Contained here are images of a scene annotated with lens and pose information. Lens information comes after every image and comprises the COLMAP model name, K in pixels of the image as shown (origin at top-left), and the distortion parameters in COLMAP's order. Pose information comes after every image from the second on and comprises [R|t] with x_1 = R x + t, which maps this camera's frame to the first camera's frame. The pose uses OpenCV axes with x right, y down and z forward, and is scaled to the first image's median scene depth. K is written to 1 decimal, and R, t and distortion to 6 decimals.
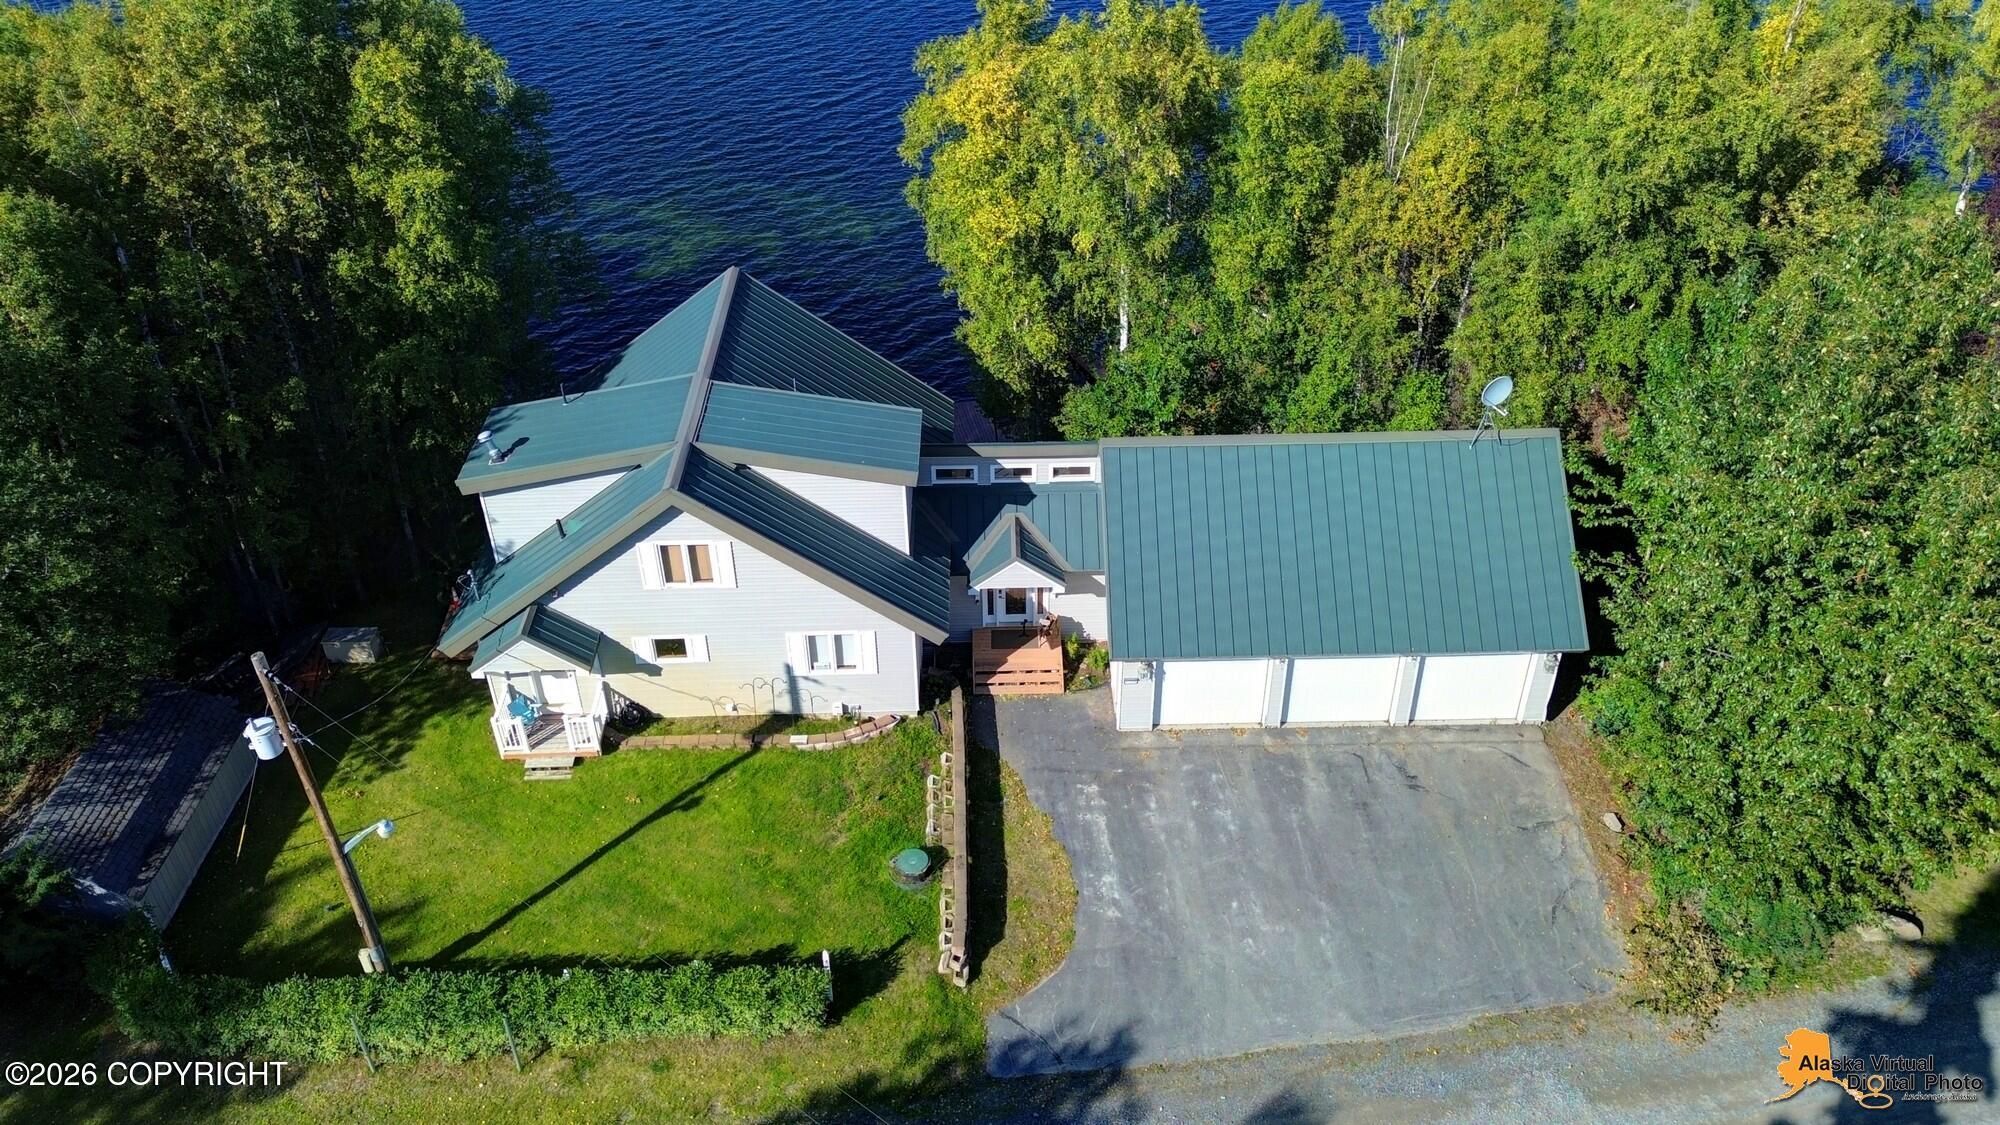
lens RADIAL K [[1537.2, 0, 1040.1], [0, 1537.2, 499.0], [0, 0, 1]] dist [0.069269, -0.082678]
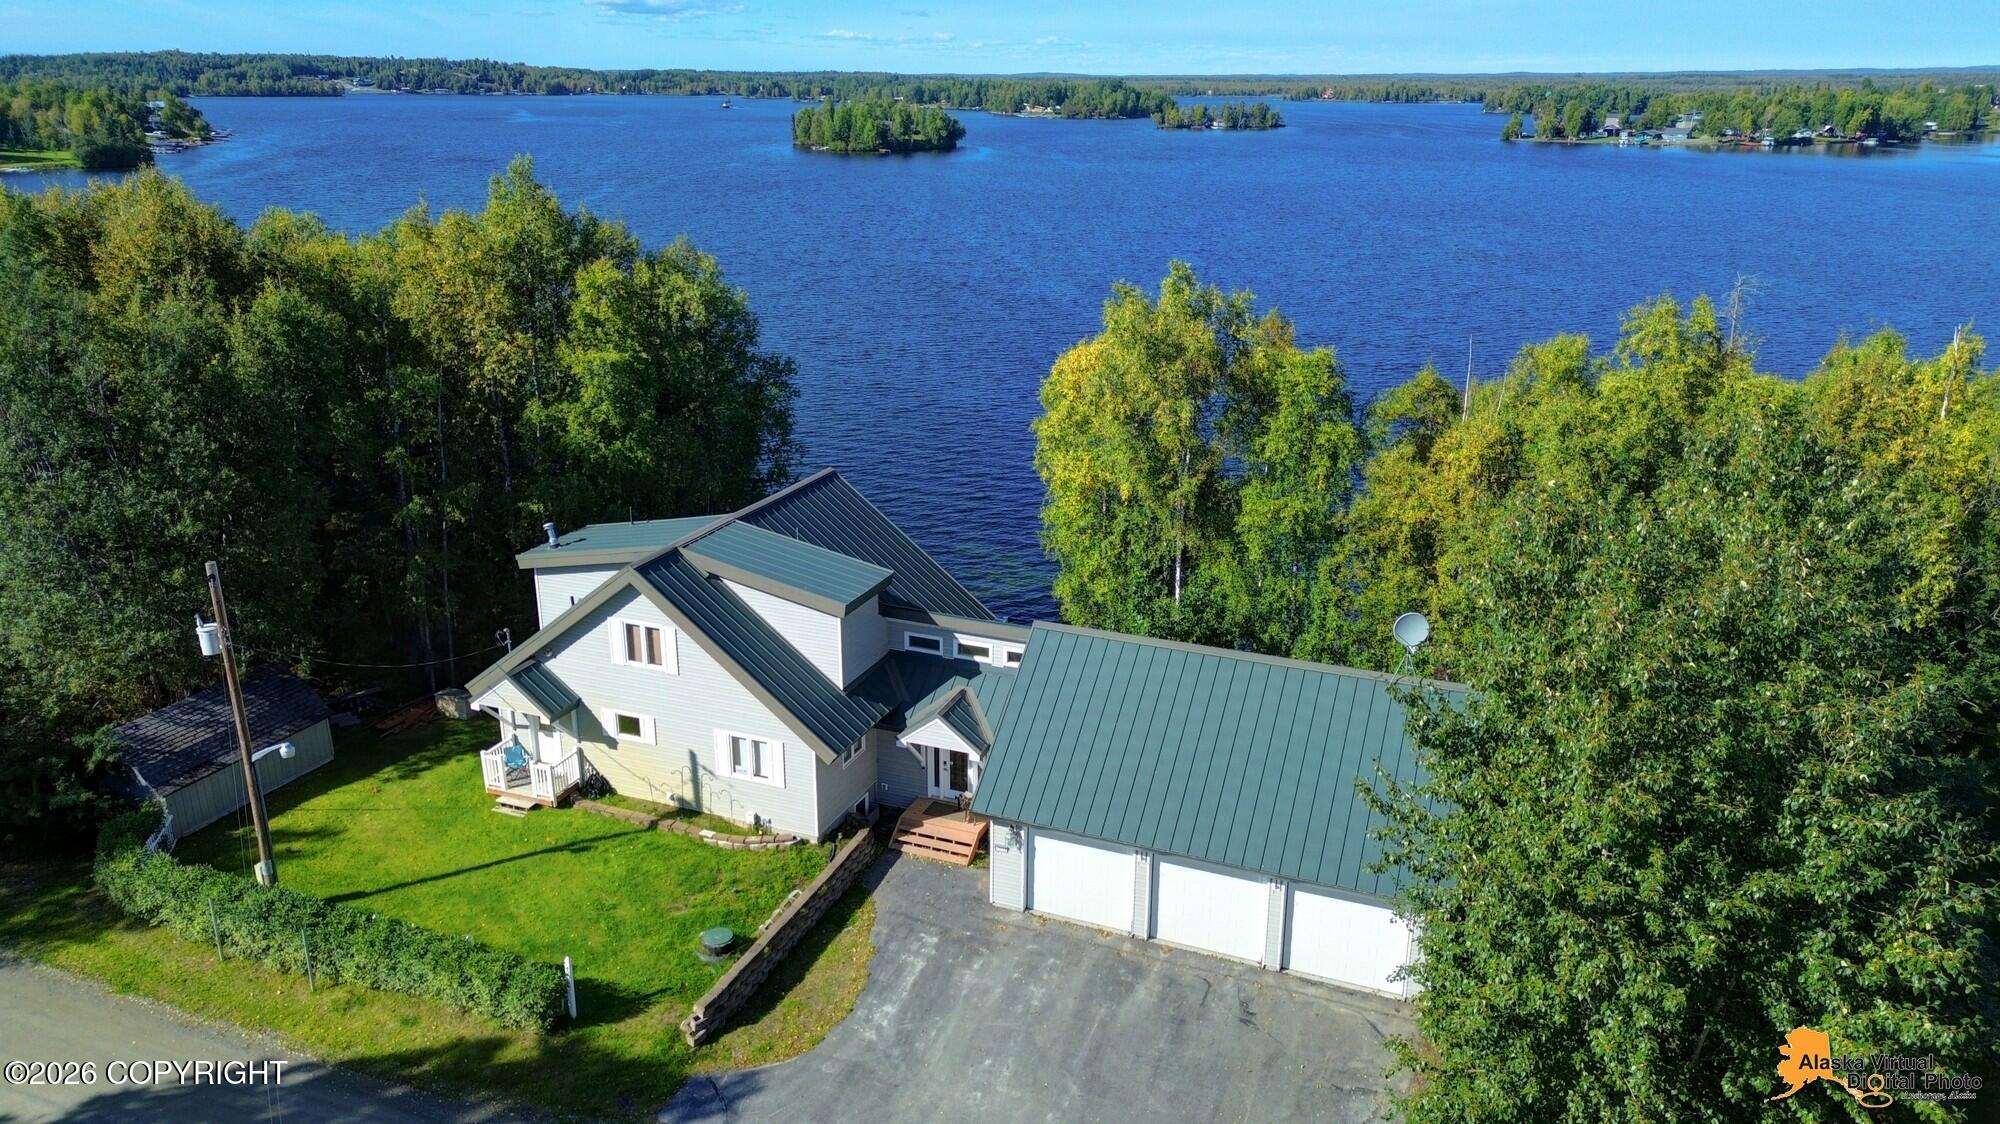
lens RADIAL K [[1412.4, 0, 1002.7], [0, 1412.4, 528.1], [0, 0, 1]] dist [0.060255, -0.054256]
pose [[0.912847, 0.121562, -0.389786, 0.400567], [-0.234513, 0.937579, -0.256807, 0.160943], [0.334237, 0.325835, 0.884374, 0.103211]]
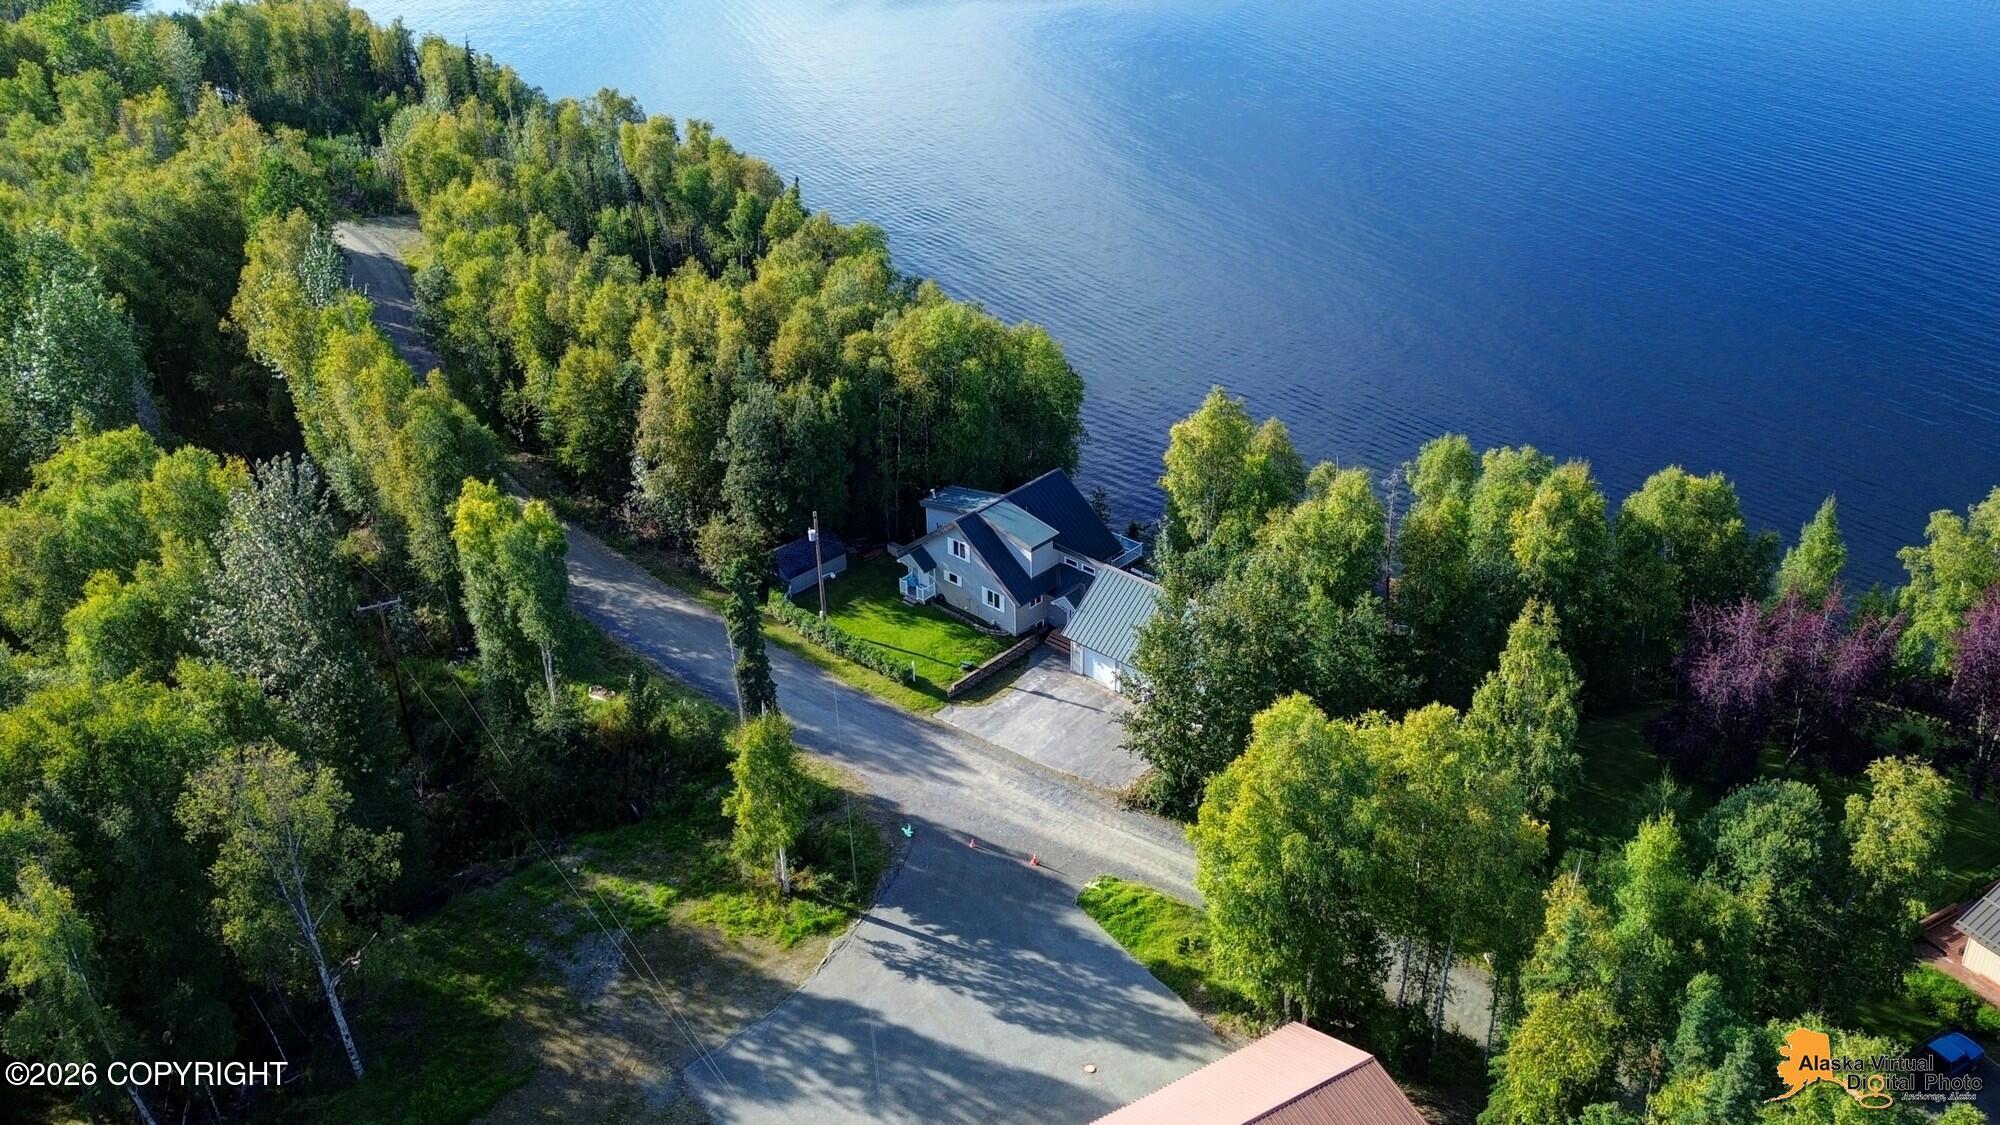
lens RADIAL K [[1712.1, 0, 1057.0], [0, 1712.1, 562.3], [0, 0, 1]] dist [0.002844, -0.109252]
pose [[0.724299, 0.324821, -0.608180, 1.788764], [-0.390159, 0.920355, 0.026898, -0.090165], [0.568478, 0.217804, 0.793344, -1.399064]]
